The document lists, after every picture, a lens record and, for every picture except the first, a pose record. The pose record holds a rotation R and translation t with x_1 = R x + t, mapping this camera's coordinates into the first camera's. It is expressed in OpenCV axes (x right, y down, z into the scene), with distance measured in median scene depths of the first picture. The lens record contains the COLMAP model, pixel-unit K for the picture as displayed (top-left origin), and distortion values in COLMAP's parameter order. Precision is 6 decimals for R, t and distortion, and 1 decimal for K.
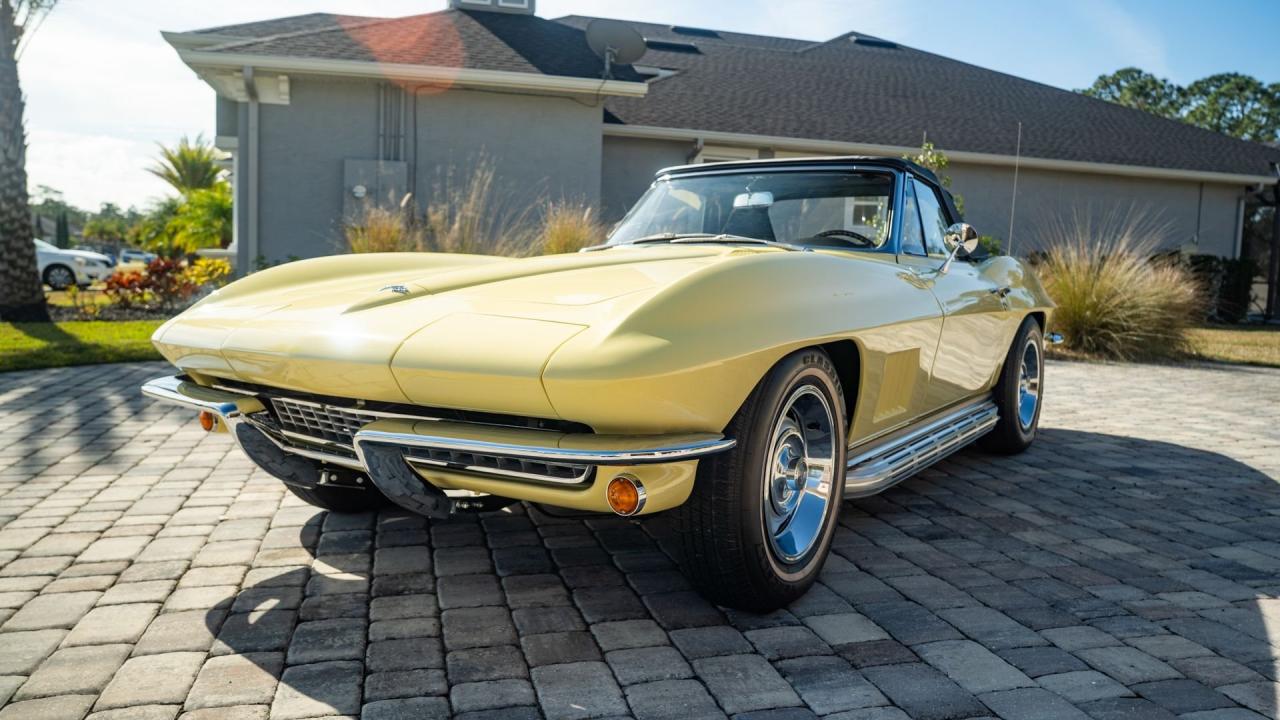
lens RADIAL K [[868.3, 0, 640.0], [0, 868.3, 360.0], [0, 0, 1]] dist [-0.049806, 0.039510]
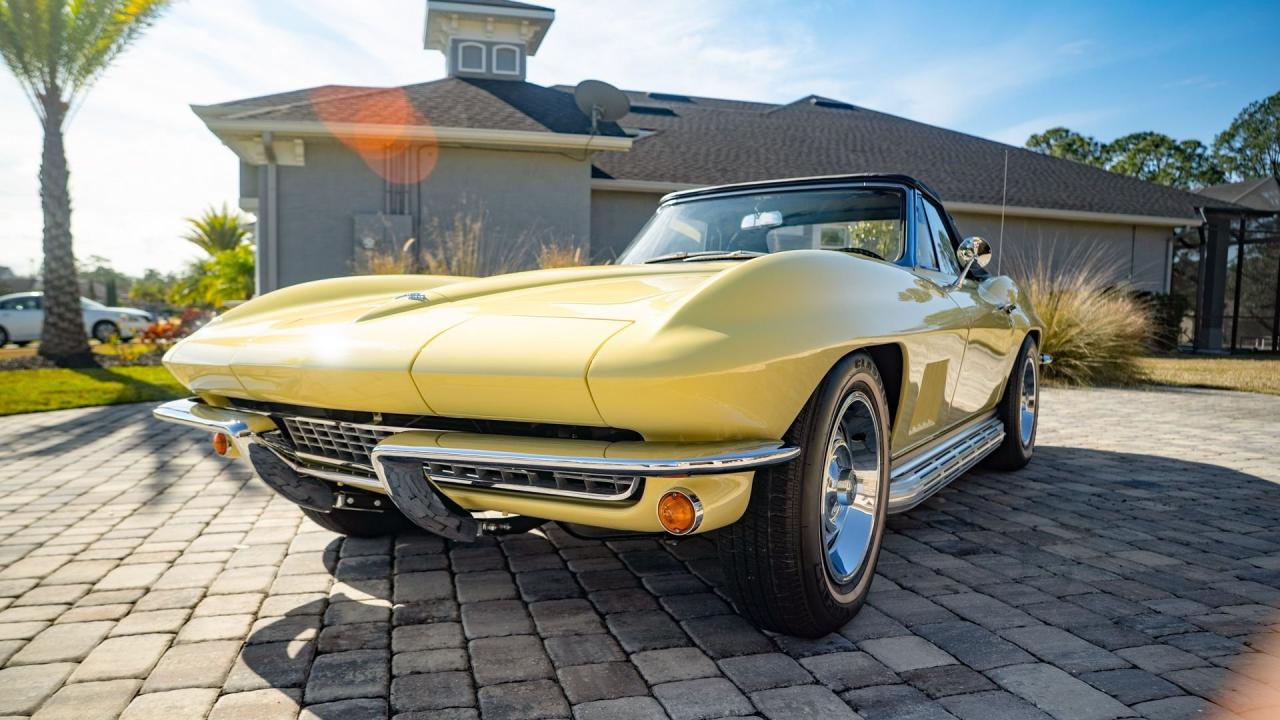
lens RADIAL K [[785.1, 0, 609.5], [0, 785.1, 402.4], [0, 0, 1]] dist [-0.086116, 0.046178]
pose [[0.999714, -0.017410, -0.016417, -0.049698], [0.017499, 0.999833, 0.005259, 0.026628], [0.016323, -0.005545, 0.999851, 0.138052]]
